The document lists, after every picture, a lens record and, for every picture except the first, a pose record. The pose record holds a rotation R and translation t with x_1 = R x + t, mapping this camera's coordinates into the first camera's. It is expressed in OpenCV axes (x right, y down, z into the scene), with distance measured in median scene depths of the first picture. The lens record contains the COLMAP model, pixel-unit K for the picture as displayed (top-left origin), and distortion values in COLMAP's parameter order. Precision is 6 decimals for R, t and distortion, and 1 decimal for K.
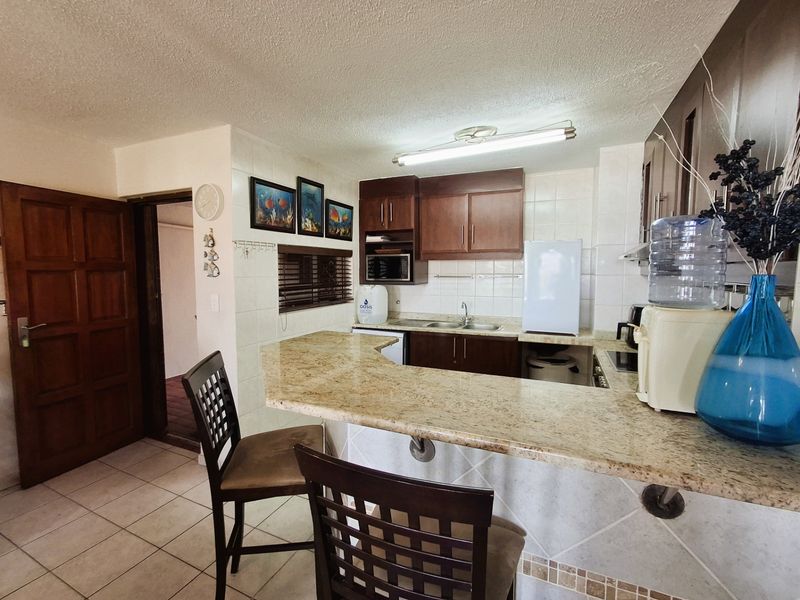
lens RADIAL K [[364.9, 0, 396.6], [0, 364.9, 297.0], [0, 0, 1]] dist [0.001418, 0.003547]
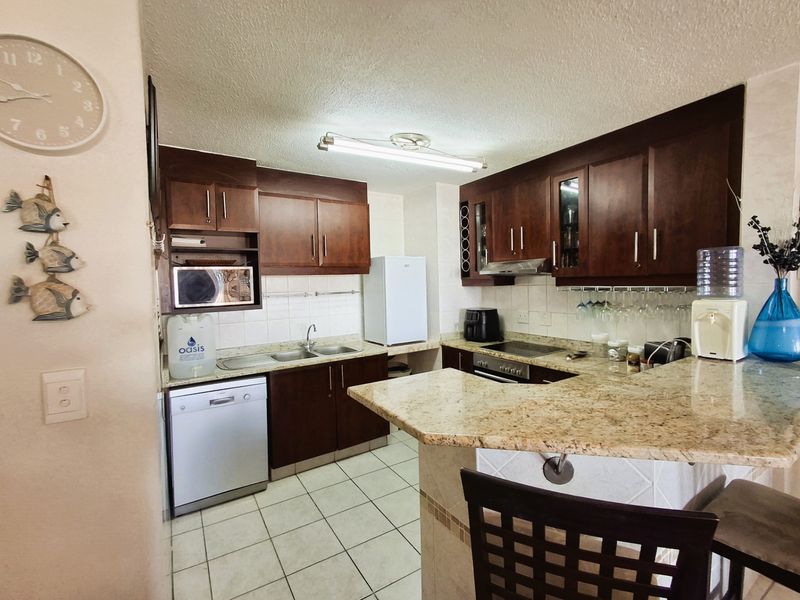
lens RADIAL K [[364.9, 0, 396.0], [0, 364.9, 298.2], [0, 0, 1]] dist [0.001418, 0.003547]
pose [[0.547218, -0.051225, 0.835421, -0.620539], [0.087092, 0.996192, 0.004036, -0.049939], [-0.832447, 0.070550, 0.549595, 0.548697]]
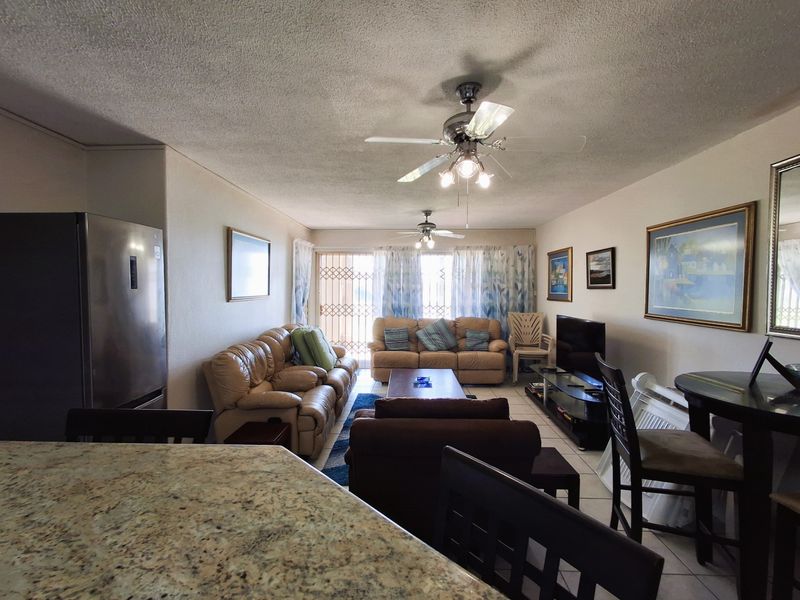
lens RADIAL K [[364.9, 0, 397.8], [0, 364.9, 295.9], [0, 0, 1]] dist [0.001418, 0.003547]
pose [[-0.926011, 0.006013, -0.377449, -0.132385], [-0.029379, 0.995693, 0.087936, -0.052647], [0.376352, 0.092519, -0.921845, 0.798714]]
